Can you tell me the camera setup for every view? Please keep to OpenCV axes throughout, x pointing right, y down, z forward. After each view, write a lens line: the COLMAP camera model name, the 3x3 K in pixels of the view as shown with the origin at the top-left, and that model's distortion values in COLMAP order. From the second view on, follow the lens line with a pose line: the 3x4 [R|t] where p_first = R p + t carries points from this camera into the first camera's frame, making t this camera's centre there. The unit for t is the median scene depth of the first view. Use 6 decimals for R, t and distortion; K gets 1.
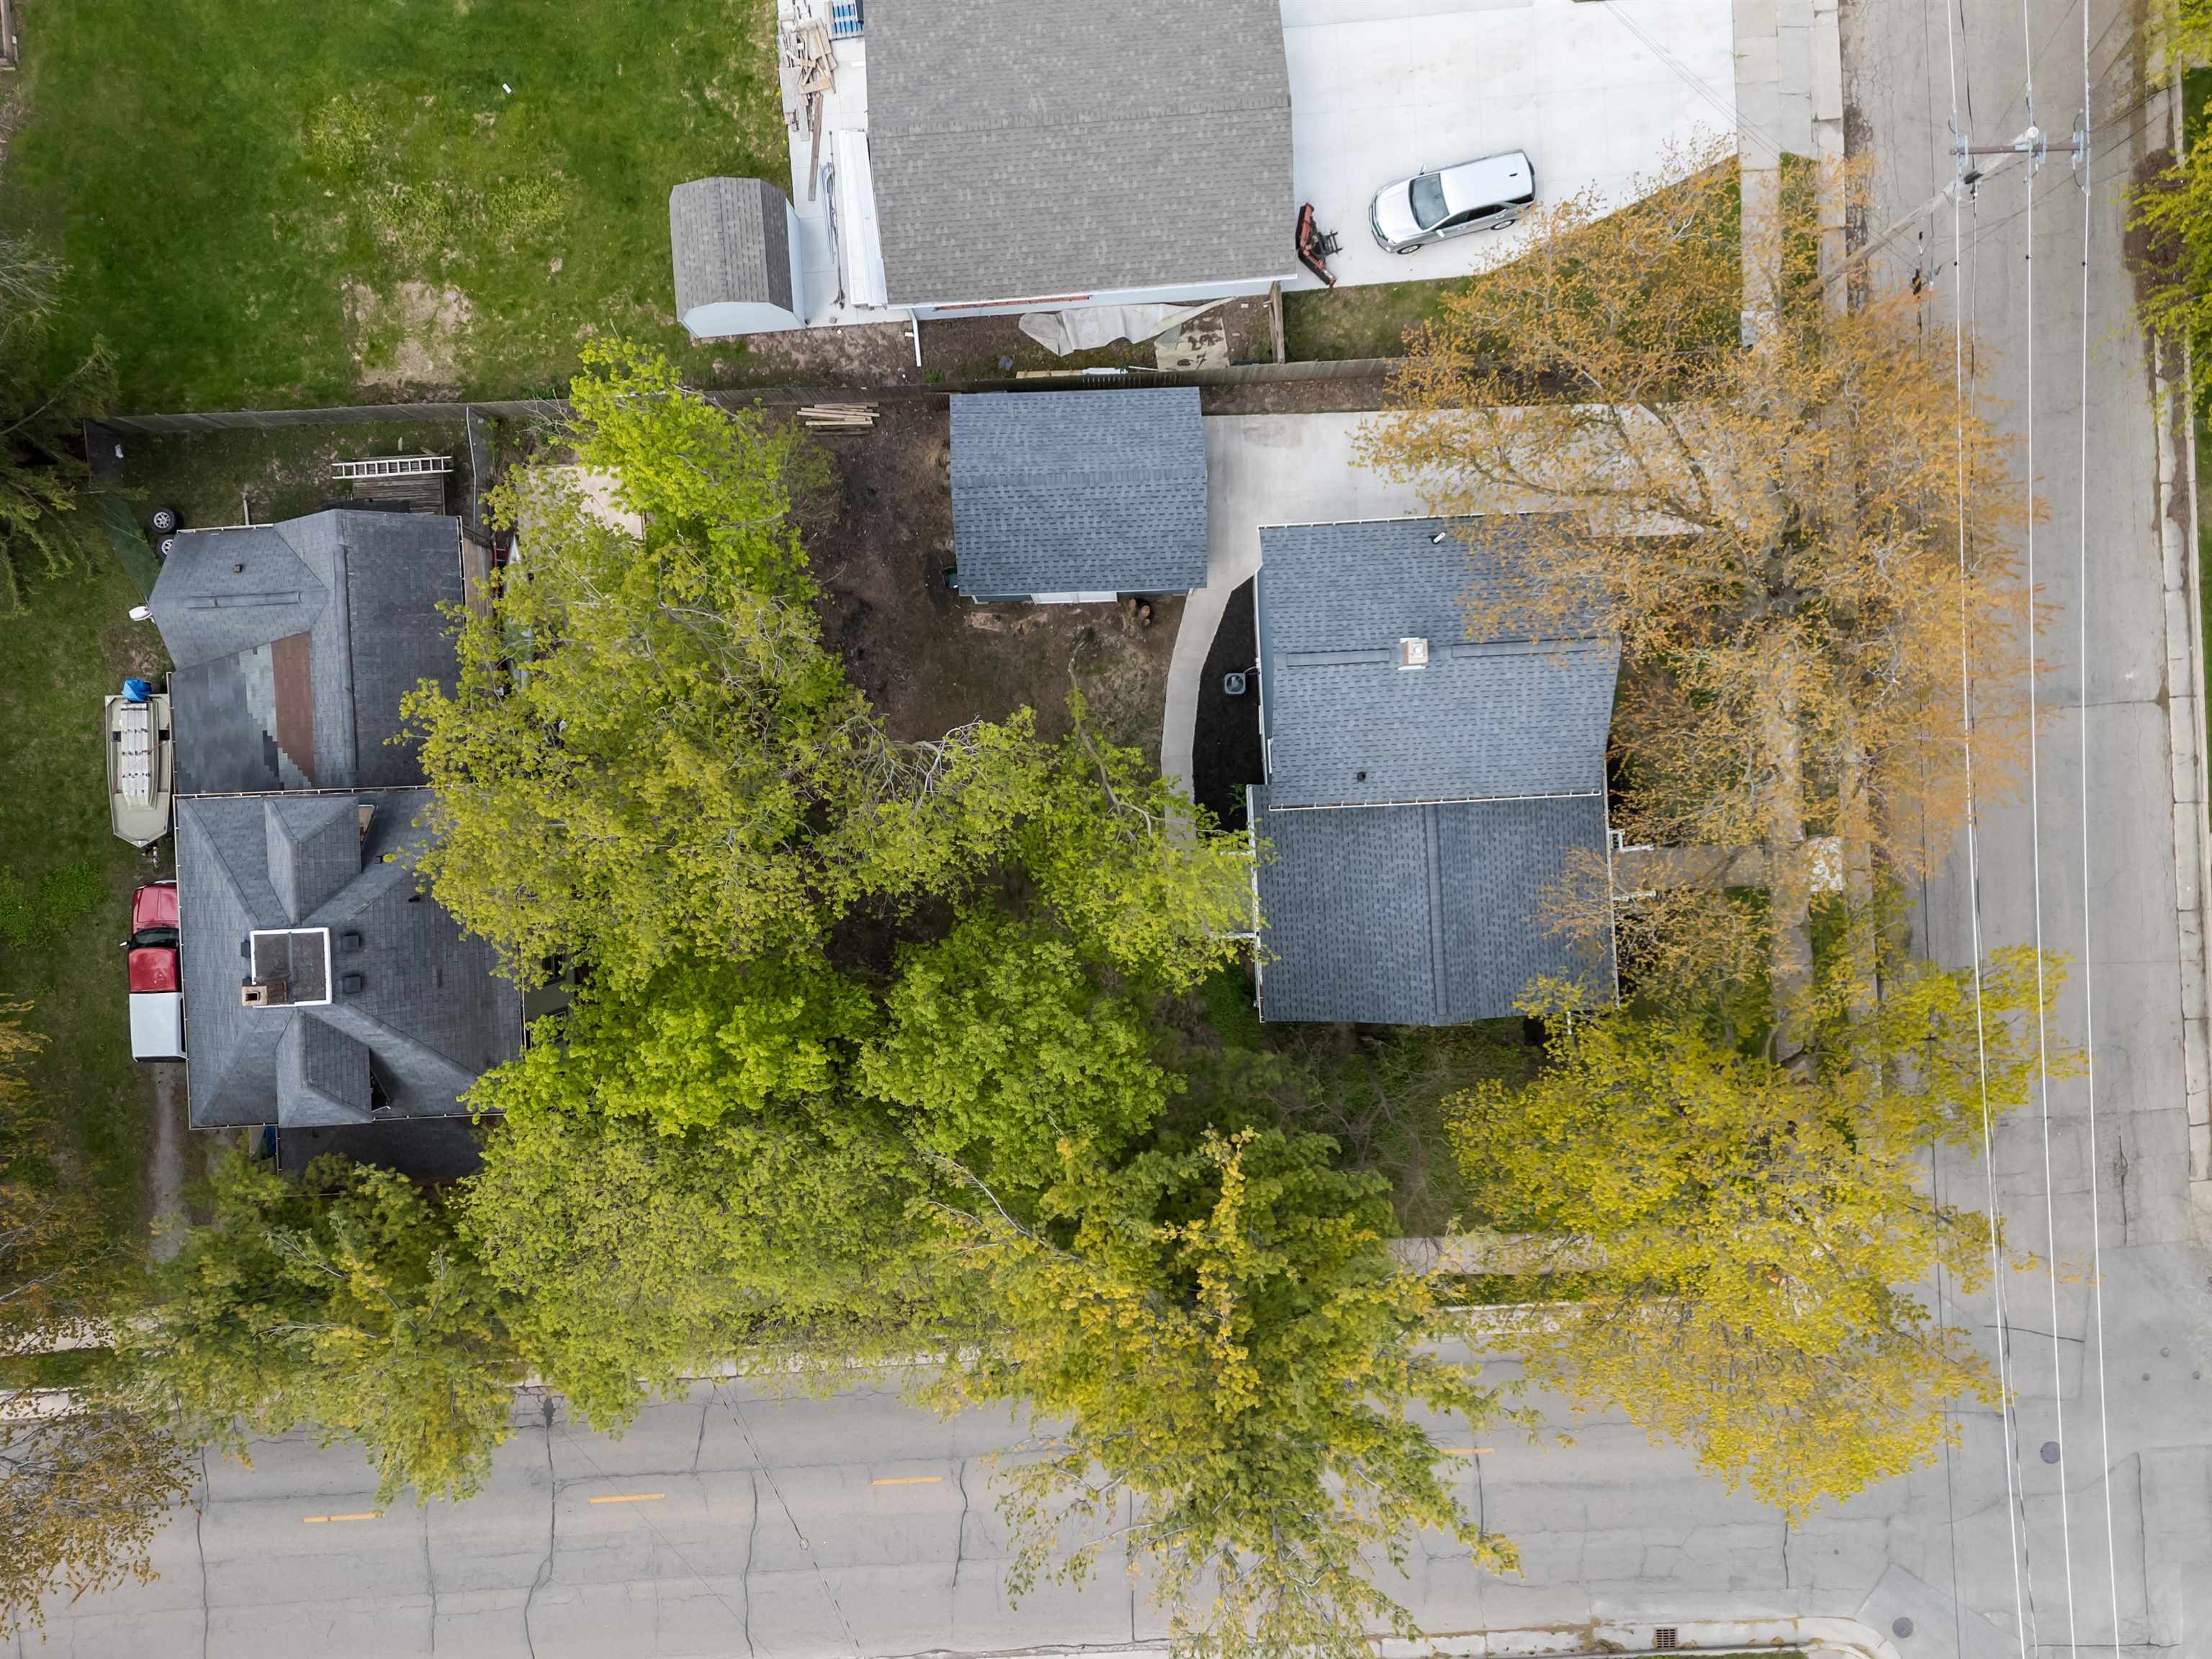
lens RADIAL K [[1606.9, 0, 1116.8], [0, 1606.9, 825.4], [0, 0, 1]] dist [0.063260, -0.050695]
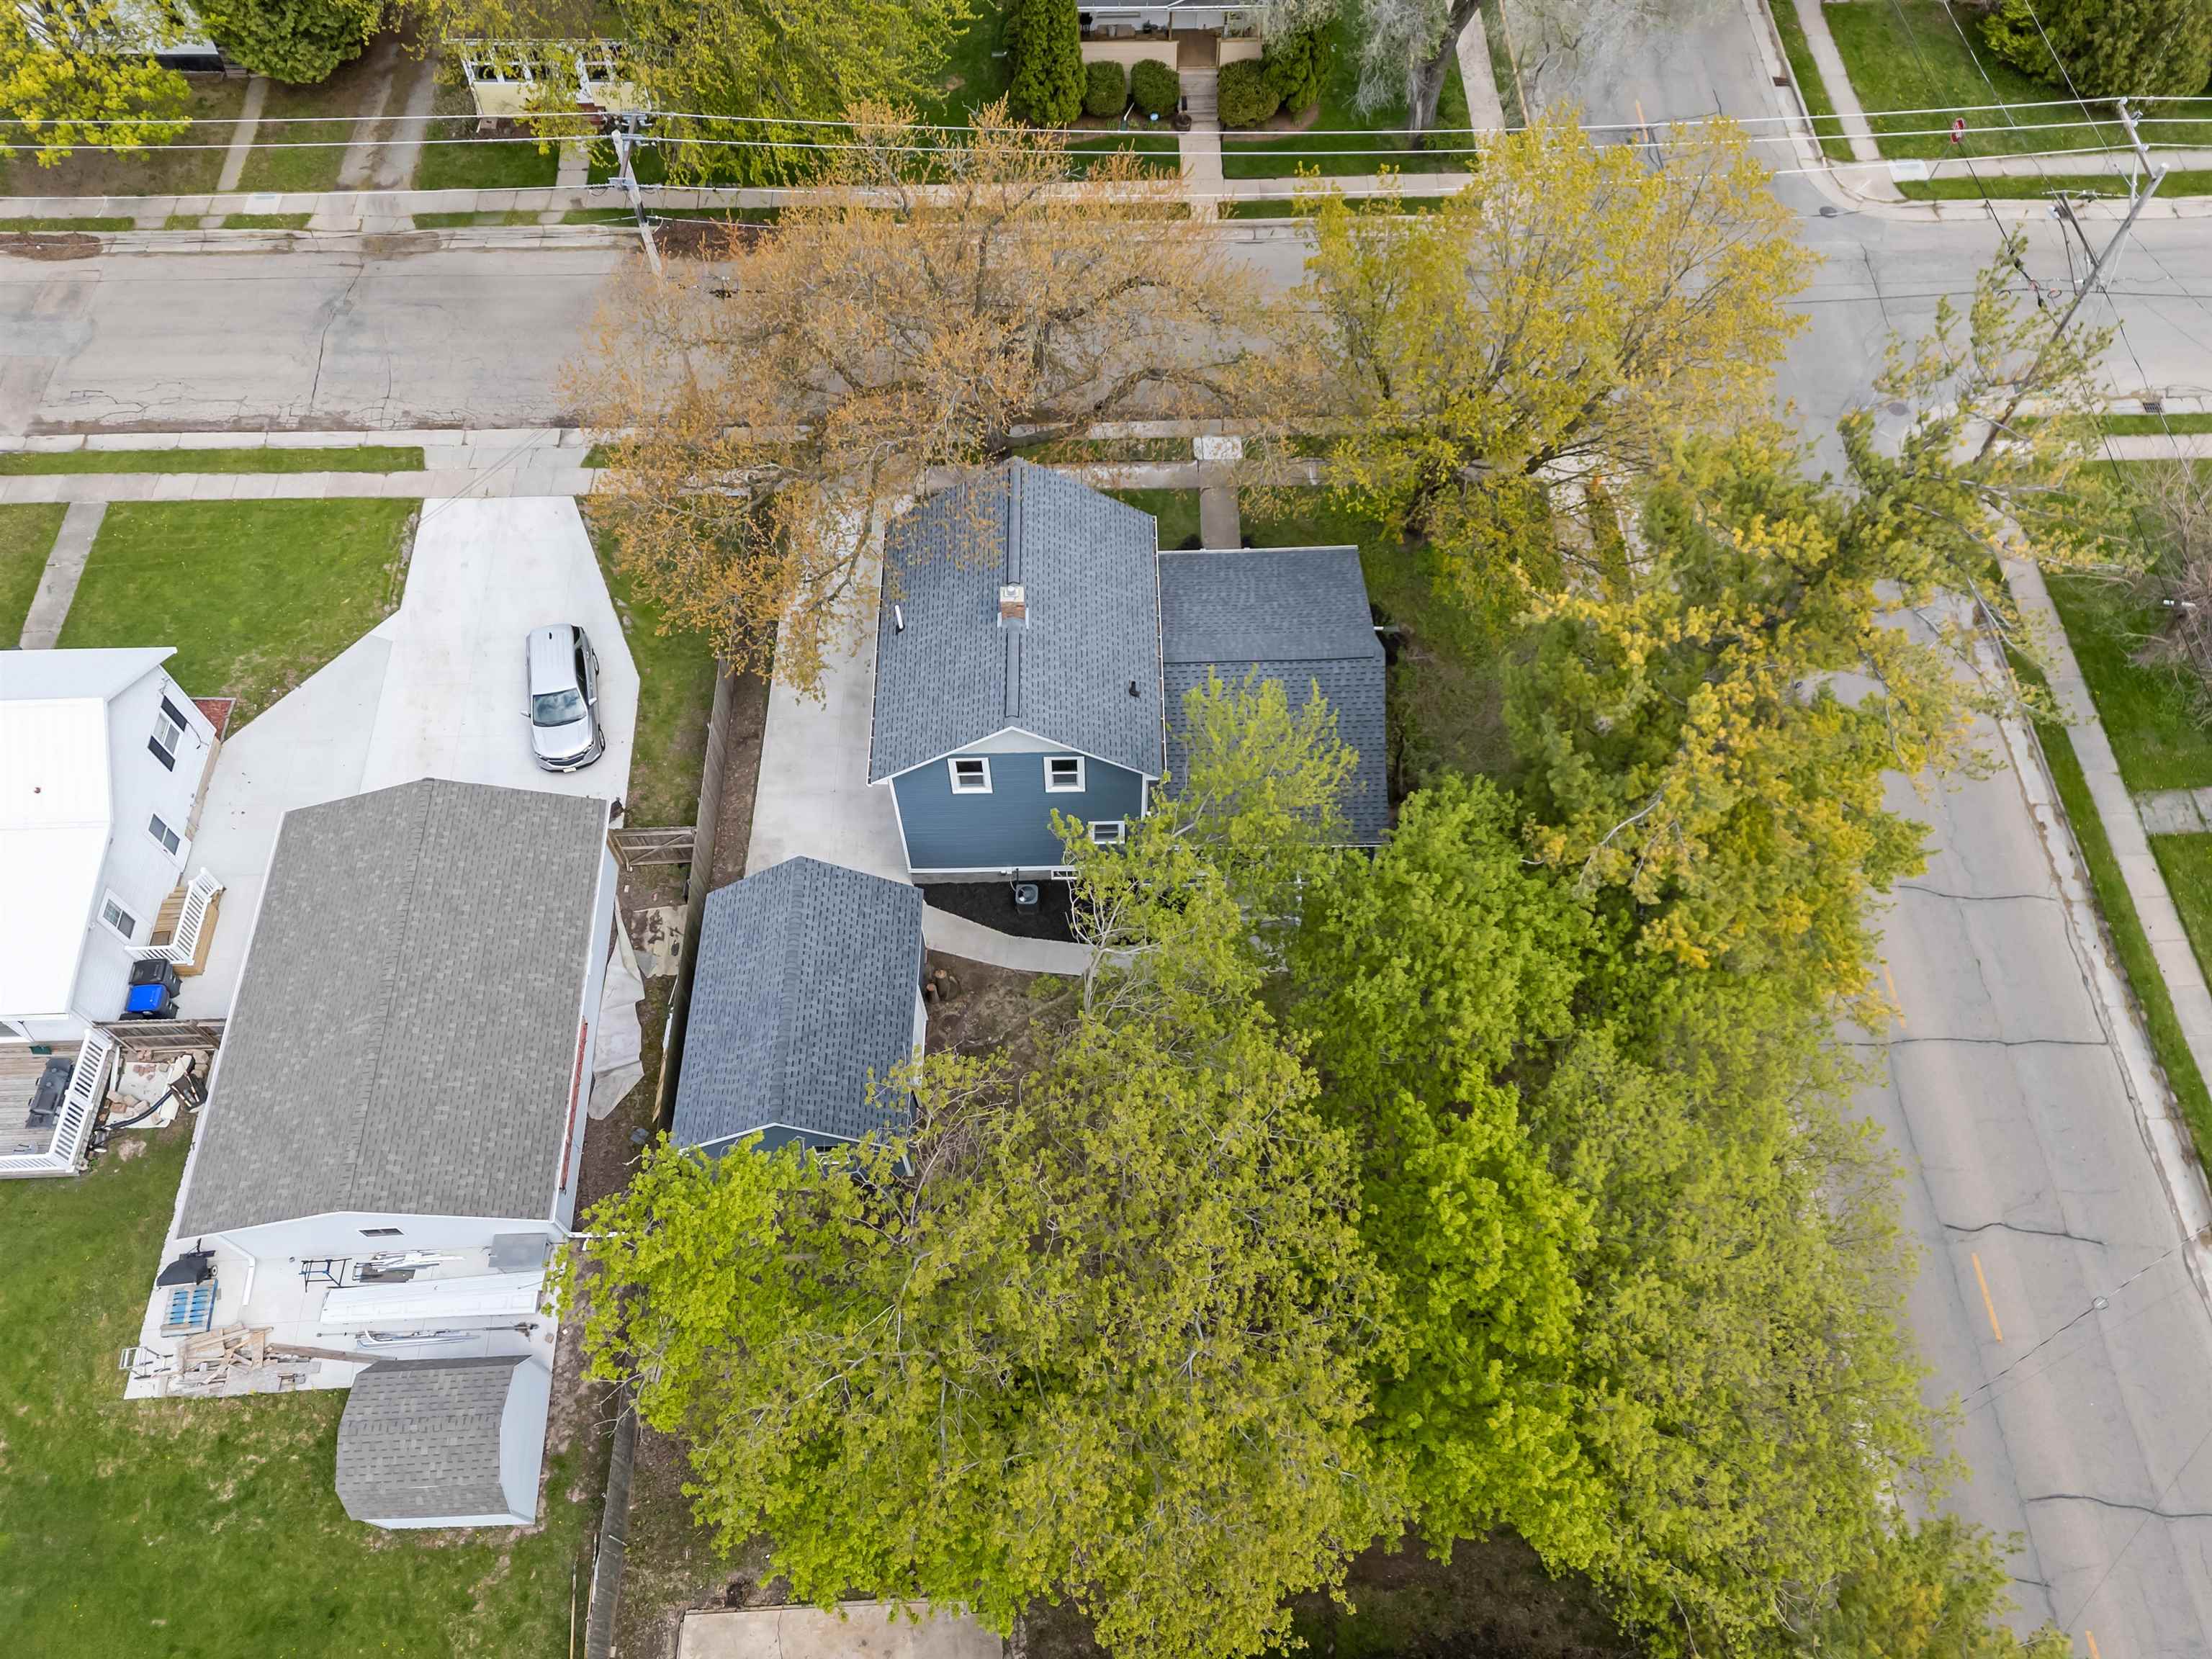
lens RADIAL K [[1606.9, 0, 1116.8], [0, 1606.9, 825.4], [0, 0, 1]] dist [0.063260, -0.050695]
pose [[0.026520, -0.859447, 0.510536, -0.361625], [0.999527, 0.014830, -0.026955, -0.011305], [0.015595, 0.511009, 0.859434, 0.177584]]
